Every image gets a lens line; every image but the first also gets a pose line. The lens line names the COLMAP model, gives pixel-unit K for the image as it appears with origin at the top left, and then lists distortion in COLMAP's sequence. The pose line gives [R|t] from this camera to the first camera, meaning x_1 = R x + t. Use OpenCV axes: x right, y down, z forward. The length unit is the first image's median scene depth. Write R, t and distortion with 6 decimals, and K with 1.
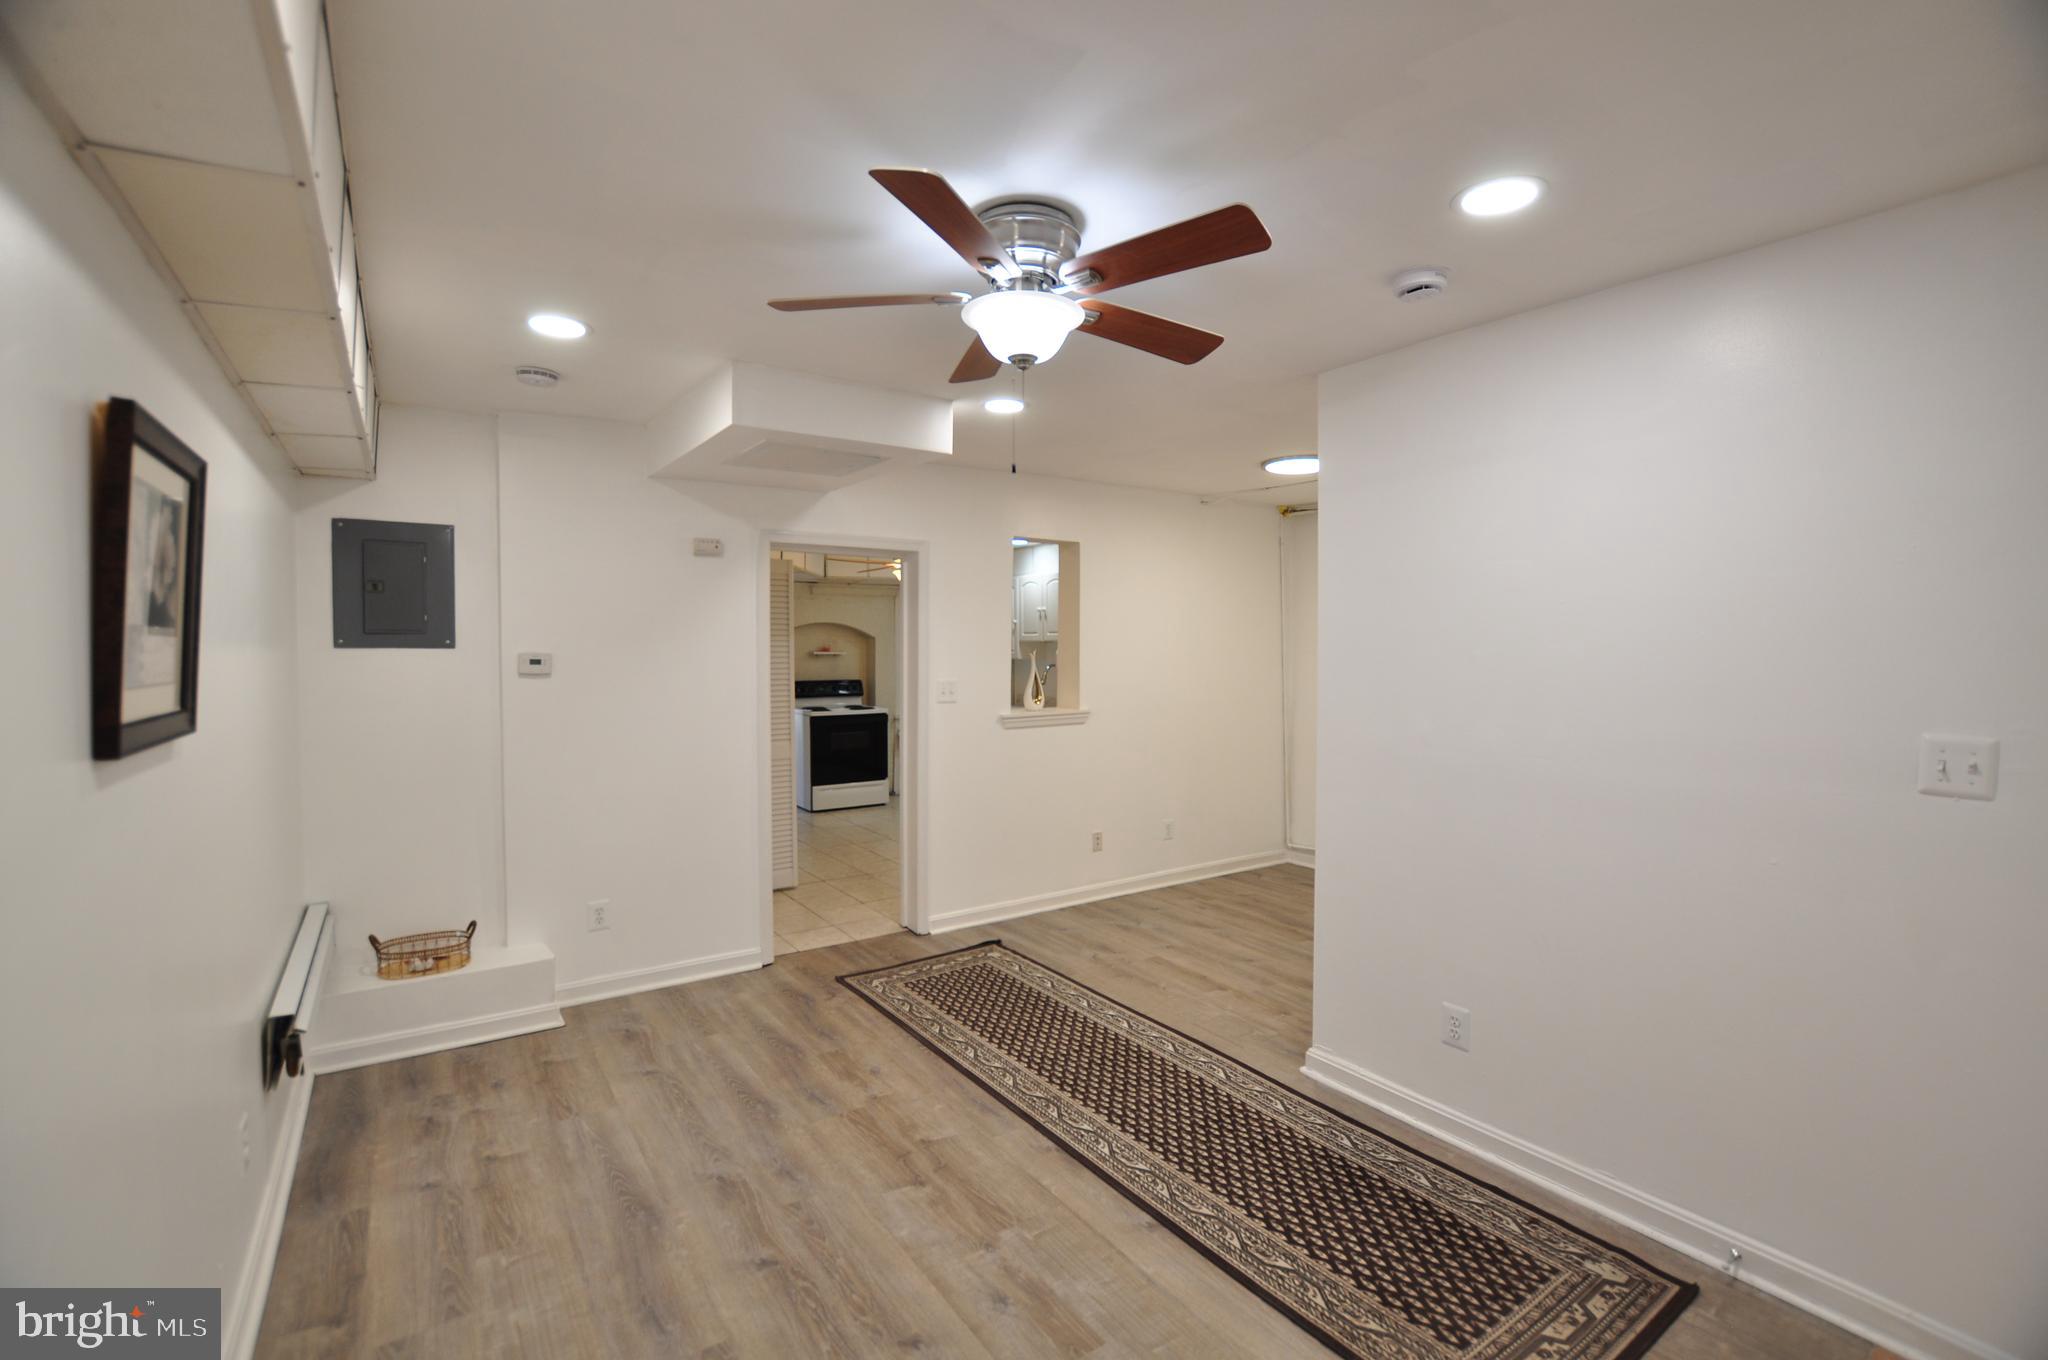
lens RADIAL K [[900.0, 0, 1033.3], [0, 900.0, 690.4], [0, 0, 1]] dist [-0.029453, 0.003631]
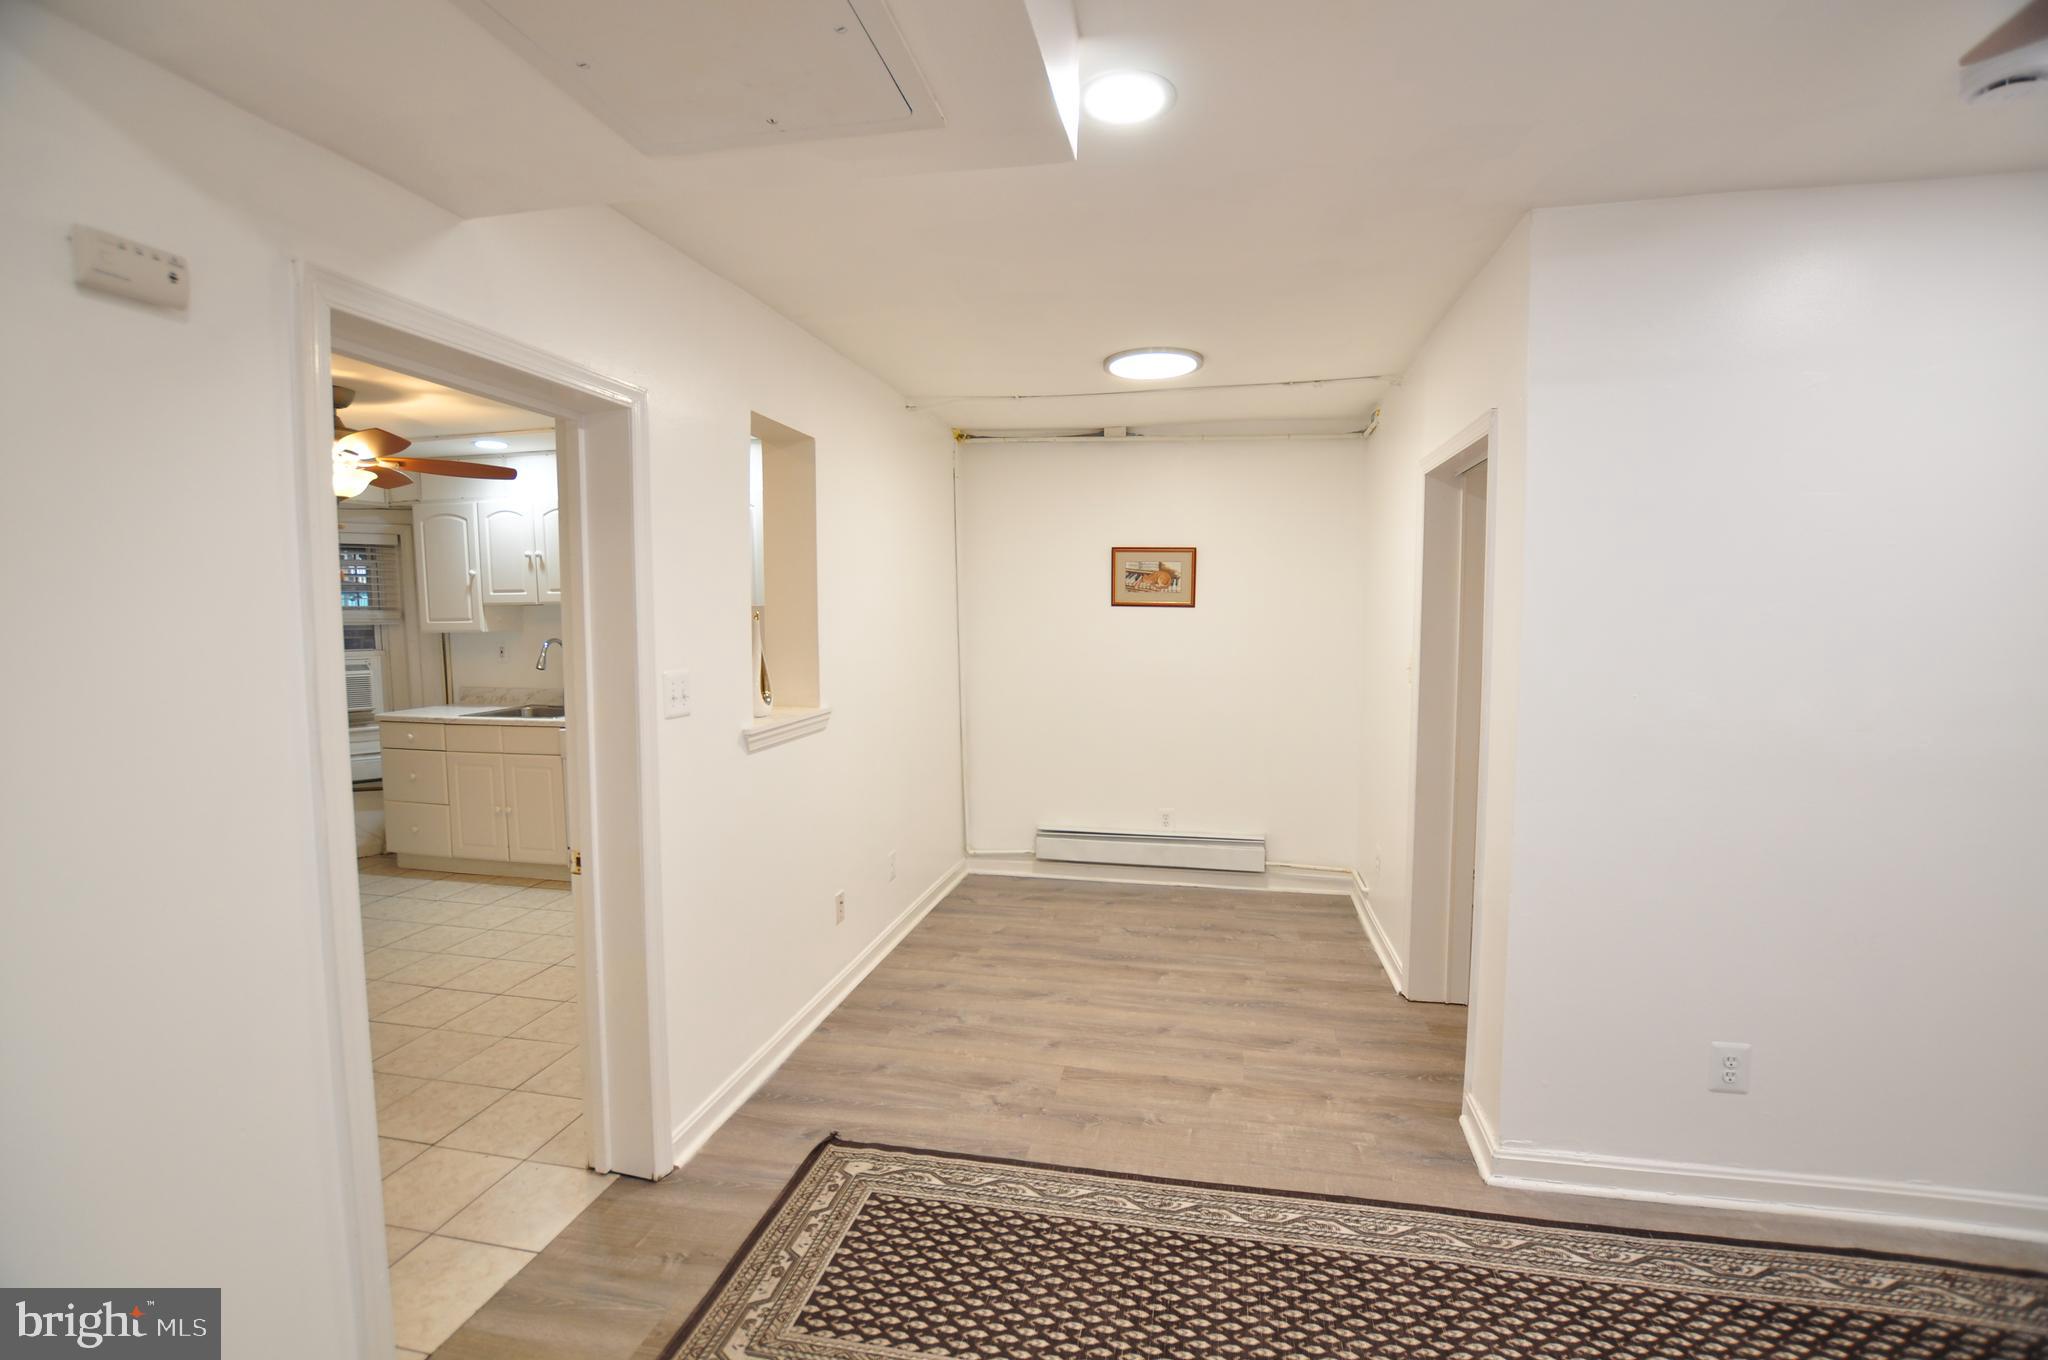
lens RADIAL K [[900.0, 0, 1029.2], [0, 900.0, 685.4], [0, 0, 1]] dist [-0.029453, 0.003631]
pose [[0.726765, -0.062924, 0.683998, -0.307558], [0.041051, 0.997994, 0.048192, -0.021579], [-0.685658, -0.006945, 0.727891, 0.507571]]
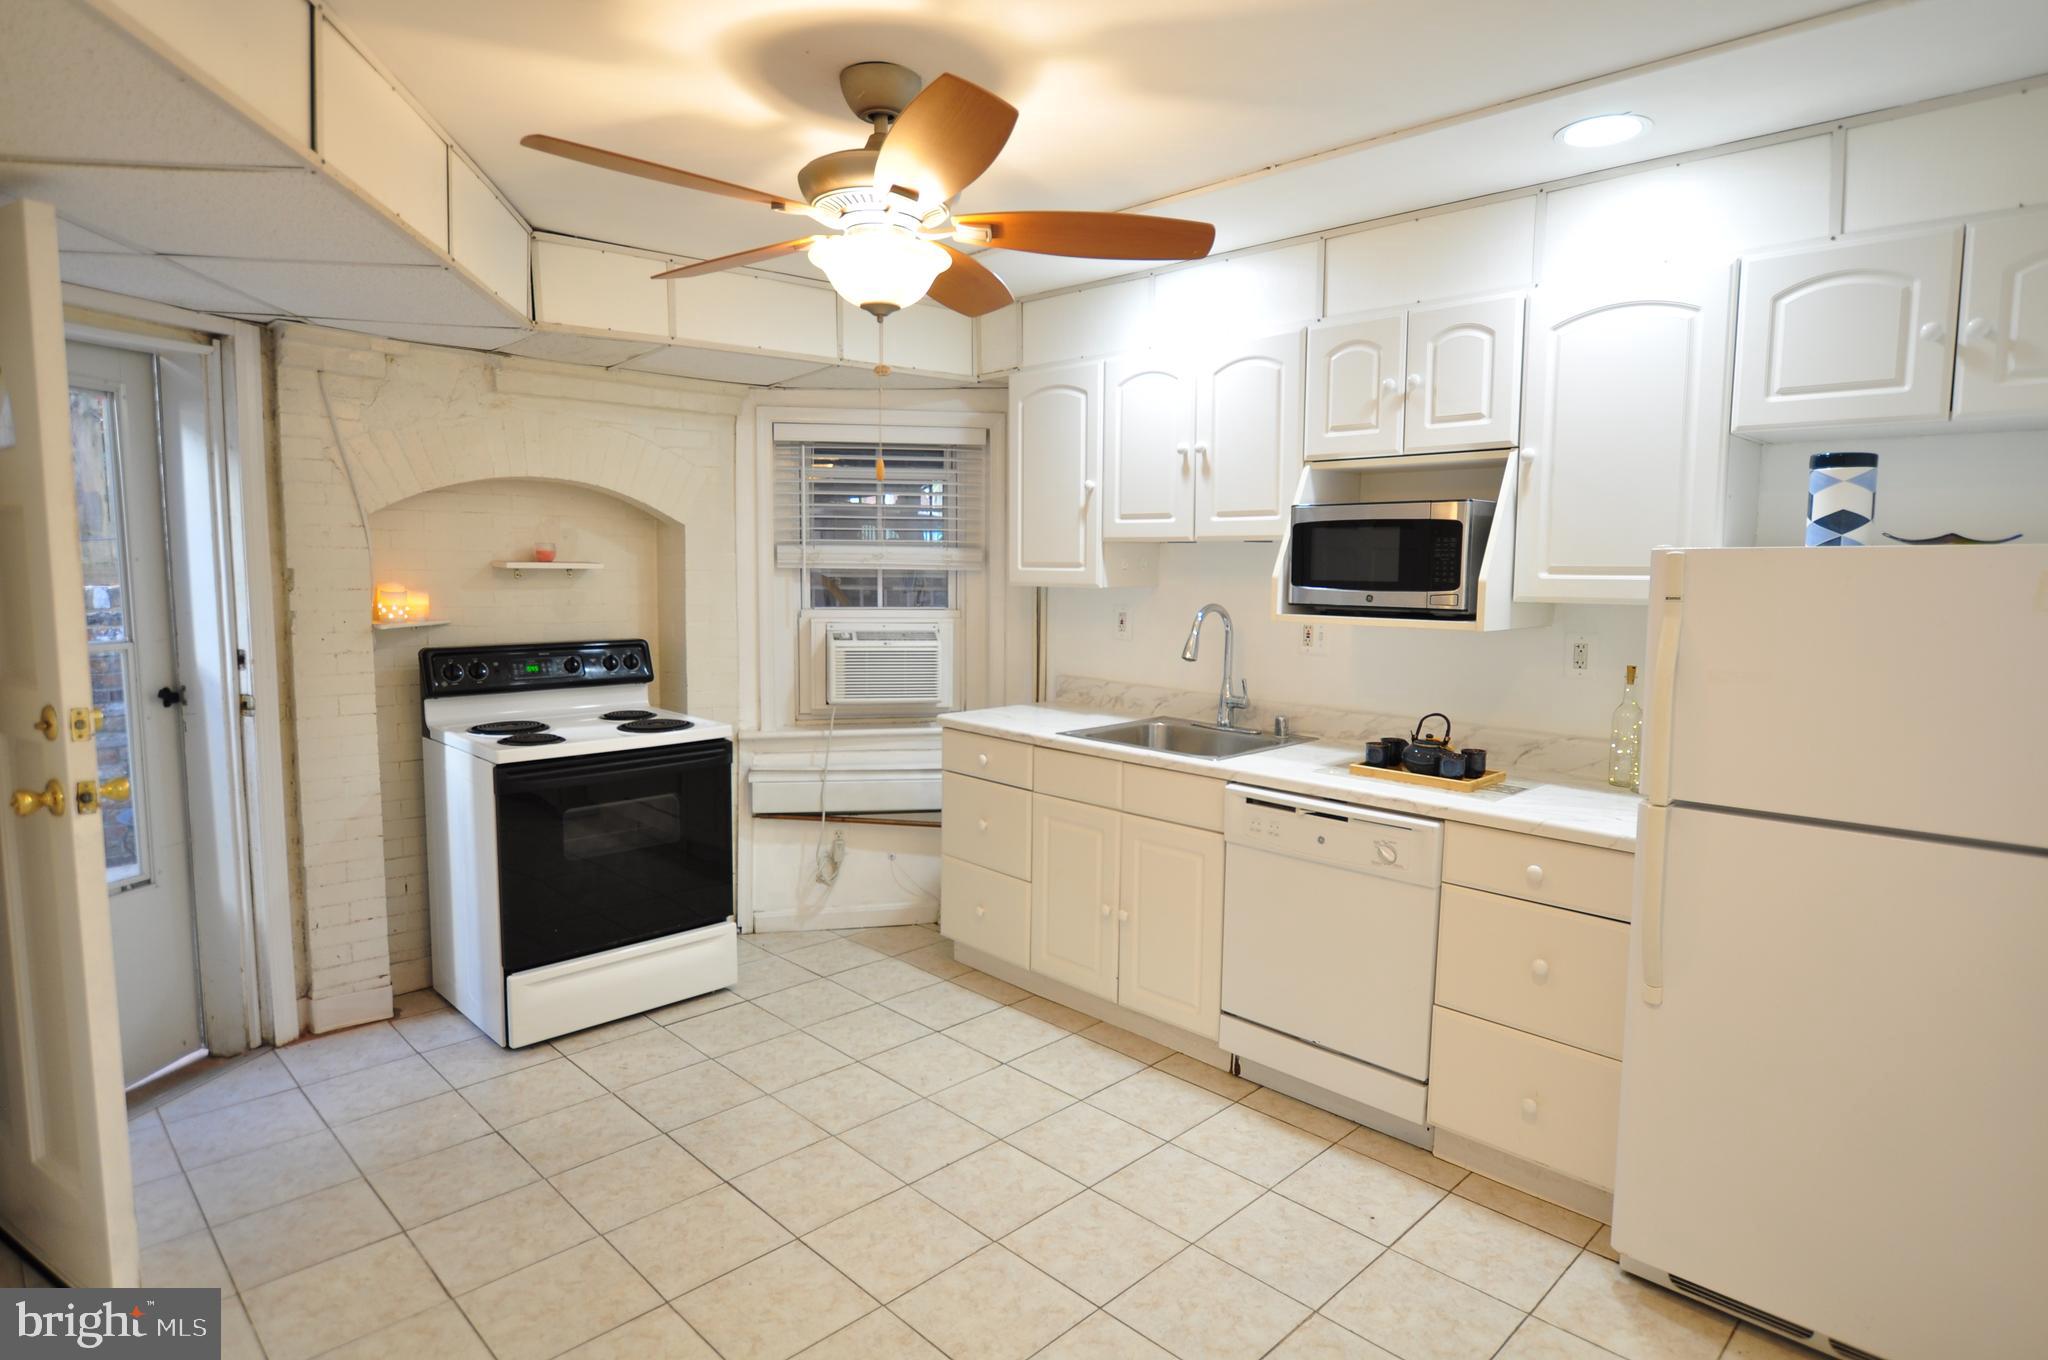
lens RADIAL K [[1117.8, 0, 1033.3], [0, 1117.8, 675.3], [0, 0, 1]] dist [-0.020067, 0.006387]
pose [[0.983760, -0.007865, 0.179315, -0.228332], [-0.002254, 0.998419, 0.056159, -0.045239], [-0.179473, -0.055651, 0.982188, 1.013199]]
